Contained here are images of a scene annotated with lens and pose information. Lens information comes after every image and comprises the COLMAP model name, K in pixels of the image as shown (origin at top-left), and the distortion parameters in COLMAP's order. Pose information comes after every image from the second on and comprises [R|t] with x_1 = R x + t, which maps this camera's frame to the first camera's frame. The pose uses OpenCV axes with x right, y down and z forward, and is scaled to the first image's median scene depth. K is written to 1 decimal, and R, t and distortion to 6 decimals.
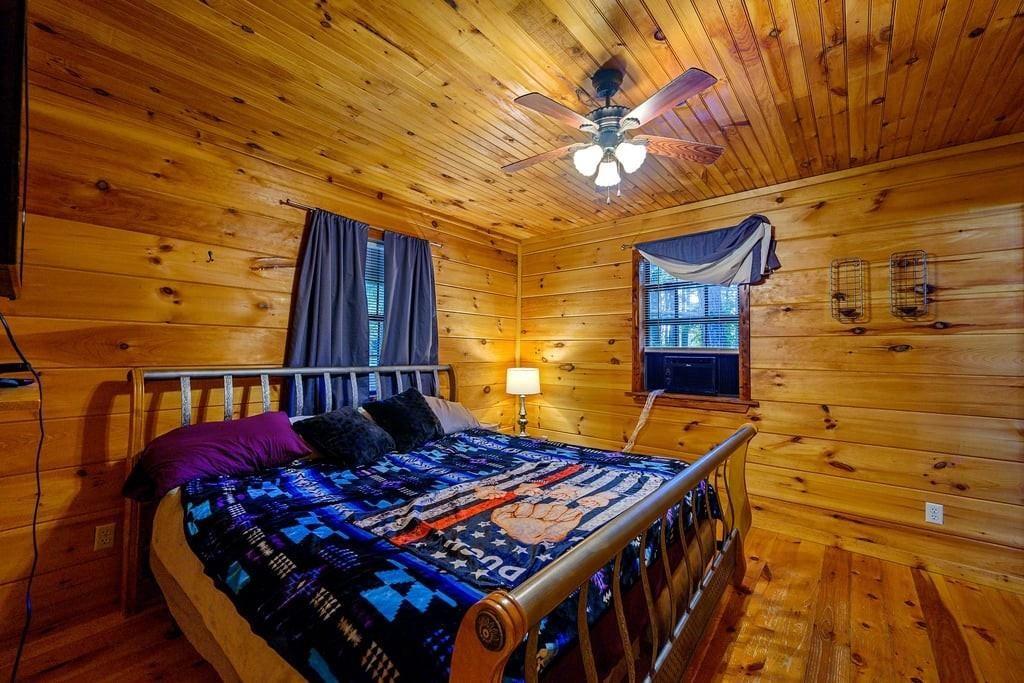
lens RADIAL K [[408.6, 0, 509.1], [0, 408.6, 340.4], [0, 0, 1]] dist [-0.002534, 0.000054]
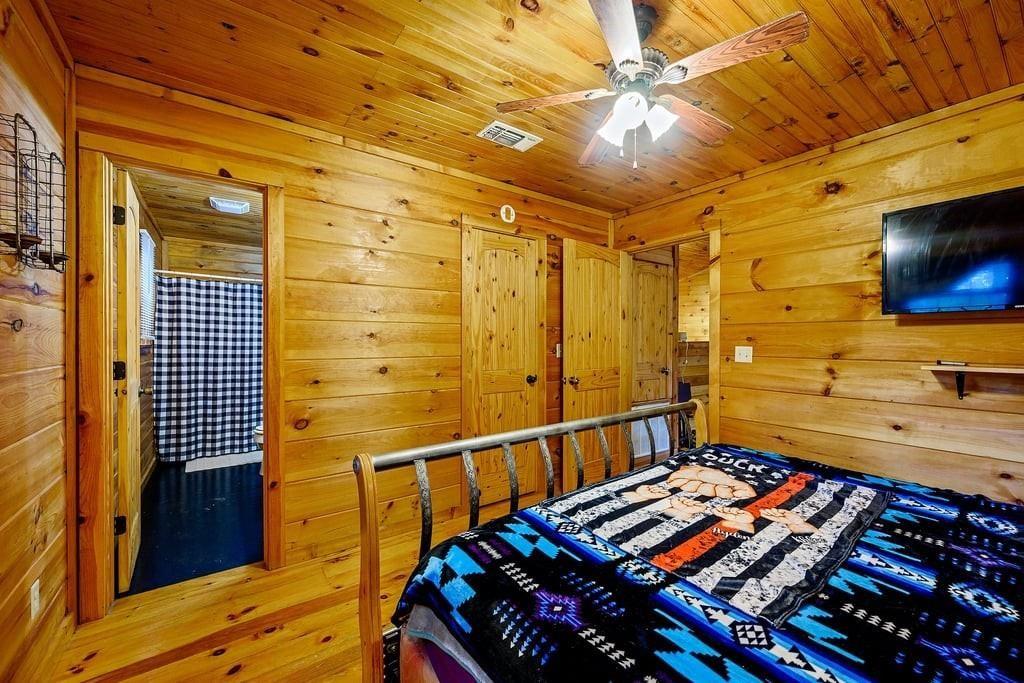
lens RADIAL K [[408.6, 0, 507.5], [0, 408.6, 341.9], [0, 0, 1]] dist [-0.002534, 0.000054]
pose [[-0.971168, -0.013675, 0.238002, 0.307594], [-0.018909, 0.999627, -0.019722, 0.054365], [-0.237643, -0.023654, -0.971064, 1.984958]]
